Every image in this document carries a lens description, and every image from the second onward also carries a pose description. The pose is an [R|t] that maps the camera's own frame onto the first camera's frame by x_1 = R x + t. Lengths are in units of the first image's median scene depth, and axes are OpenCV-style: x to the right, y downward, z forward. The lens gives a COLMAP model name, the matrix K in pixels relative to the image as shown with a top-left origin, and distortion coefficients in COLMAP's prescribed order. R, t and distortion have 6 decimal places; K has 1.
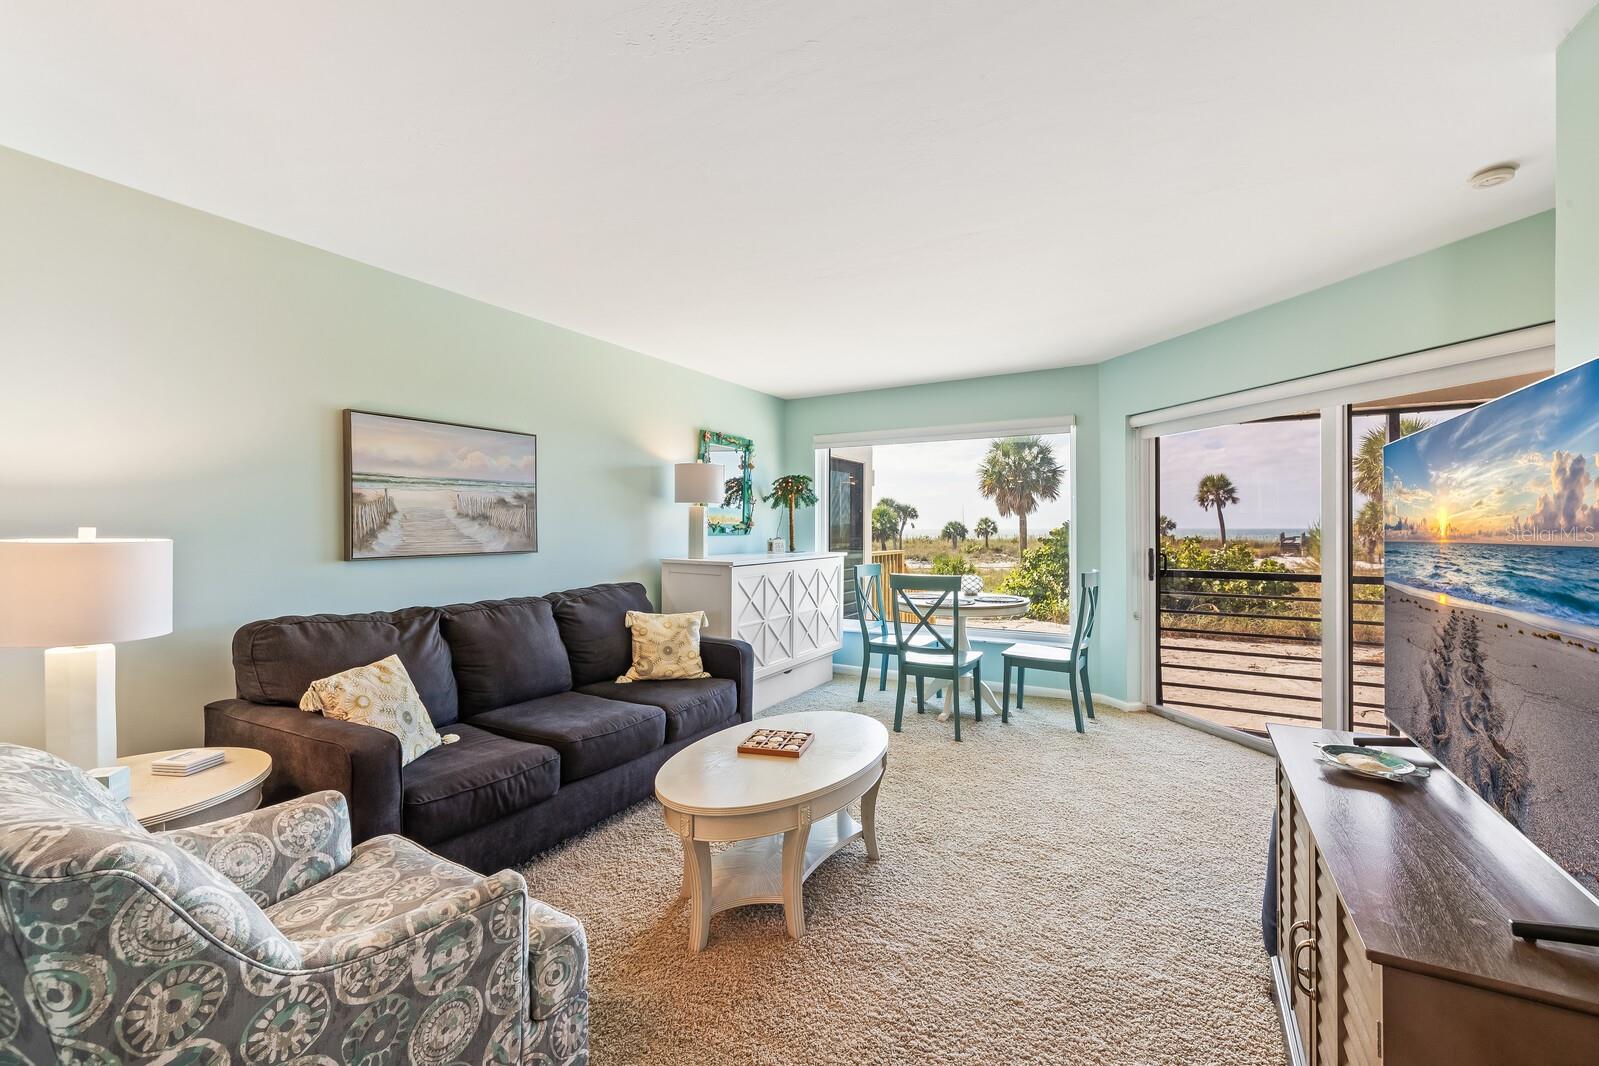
lens RADIAL K [[678.9, 0, 795.9], [0, 678.9, 529.0], [0, 0, 1]] dist [0.001548, 0.000076]
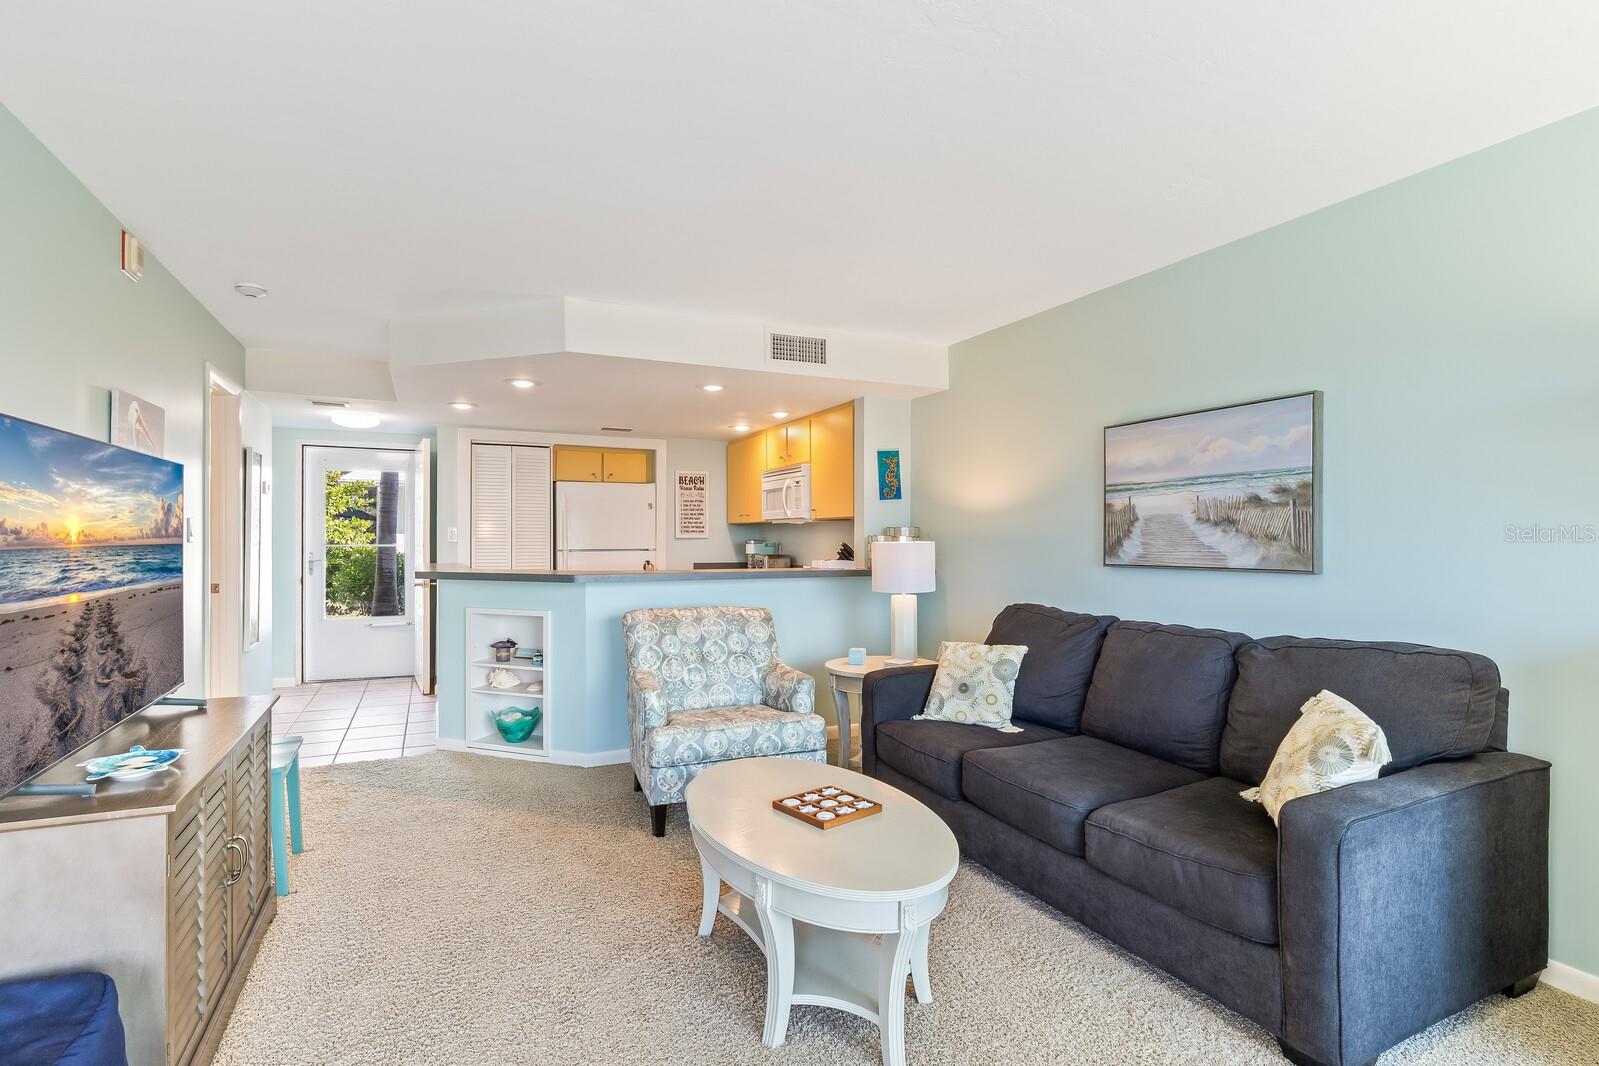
lens RADIAL K [[784.5, 0, 799.5], [0, 784.5, 533.0], [0, 0, 1]] dist [0.002400, 0.000233]
pose [[-0.576458, -0.004943, -0.817112, 0.404246], [-0.001274, 0.999986, -0.005151, 0.000505], [0.817126, -0.001928, -0.576456, 0.821652]]
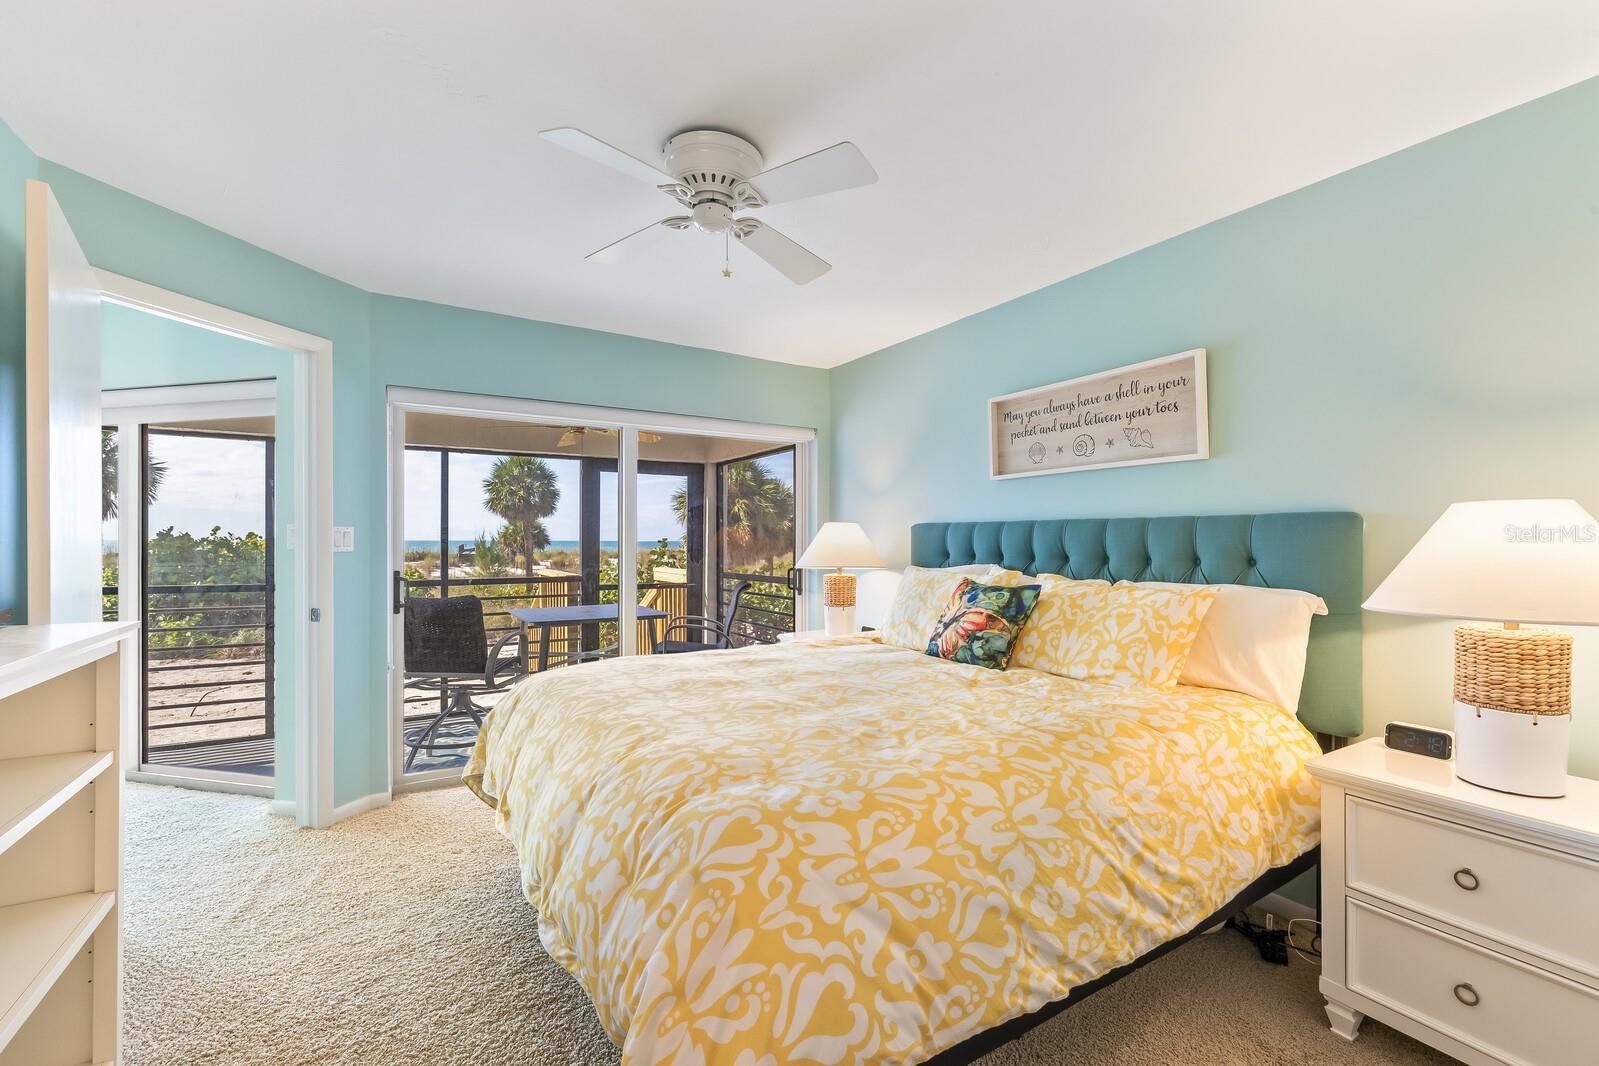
lens RADIAL K [[685.6, 0, 807.7], [0, 685.6, 536.8], [0, 0, 1]] dist [0.001772, 0.000112]
pose [[0.476412, 0.008594, 0.879180, 0.270035], [-0.002837, 0.999962, -0.008237, -0.000737], [-0.879217, 0.001430, 0.476419, -0.335166]]
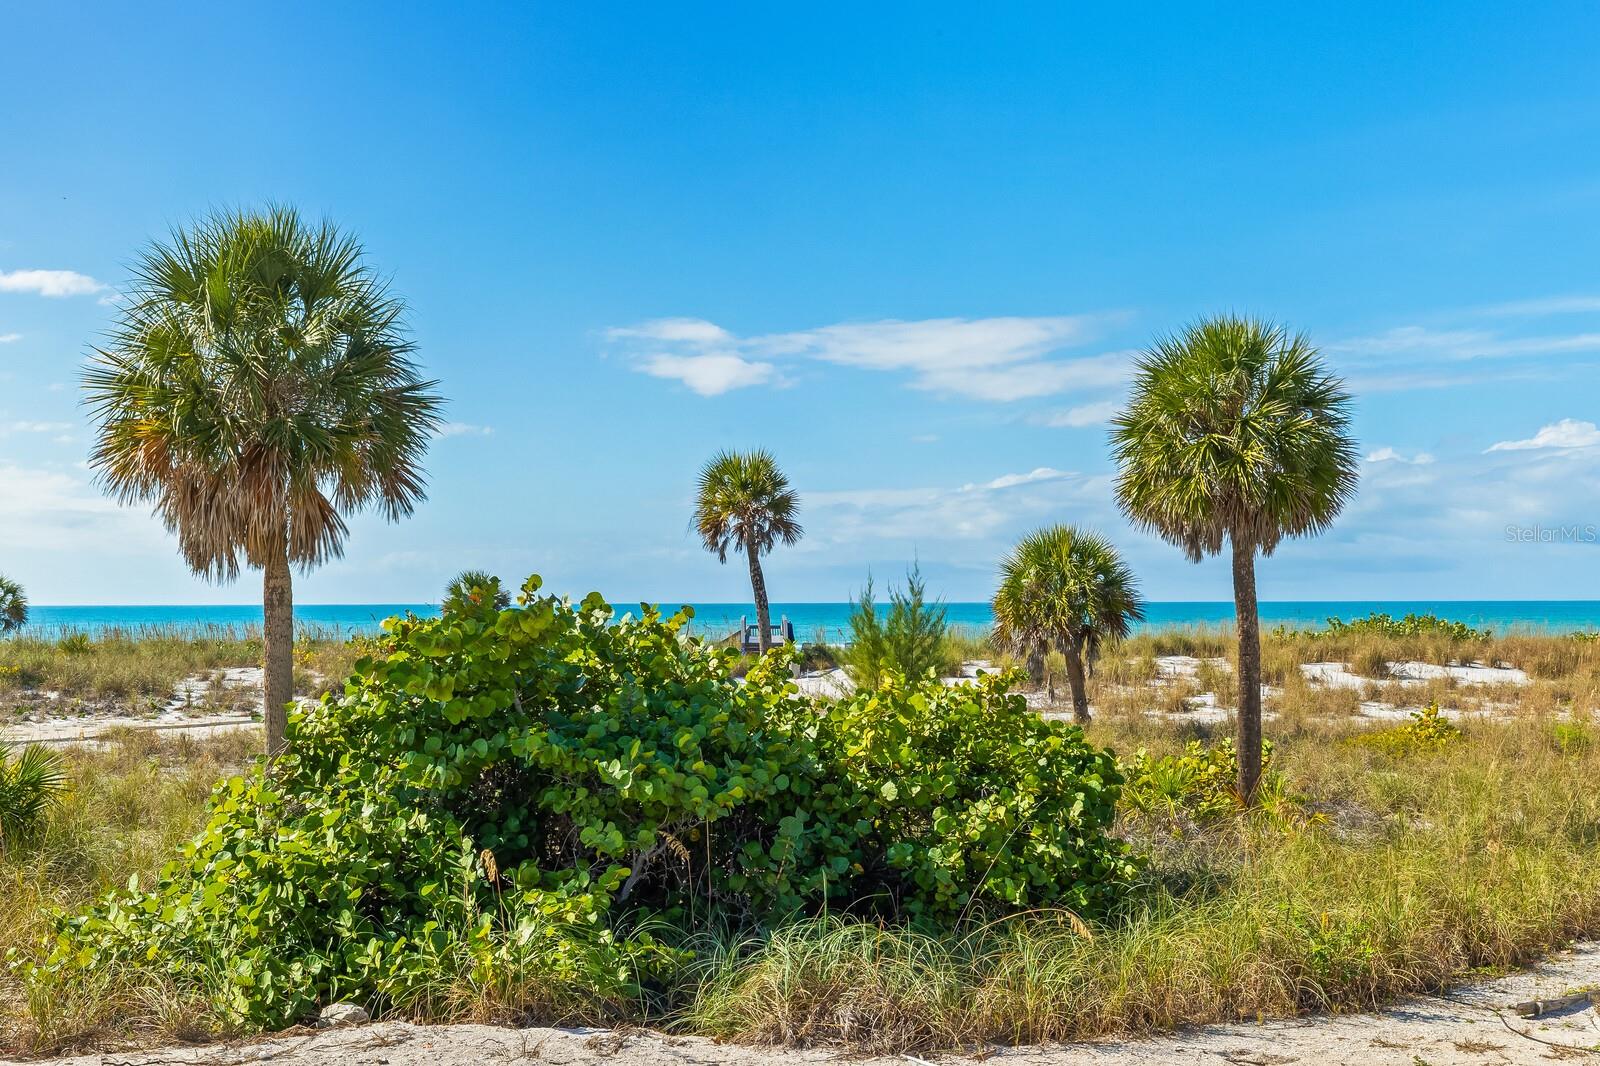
lens RADIAL K [[1924.6, 0, 800.0], [0, 1924.6, 533.0], [0, 0, 1]] dist [-0.014530, -0.008625]
pose [[0.773164, 0.022963, 0.633790, 0.195721], [0.001658, 0.999268, -0.038227, -0.030890], [-0.634203, 0.030606, 0.772560, 2.008841]]
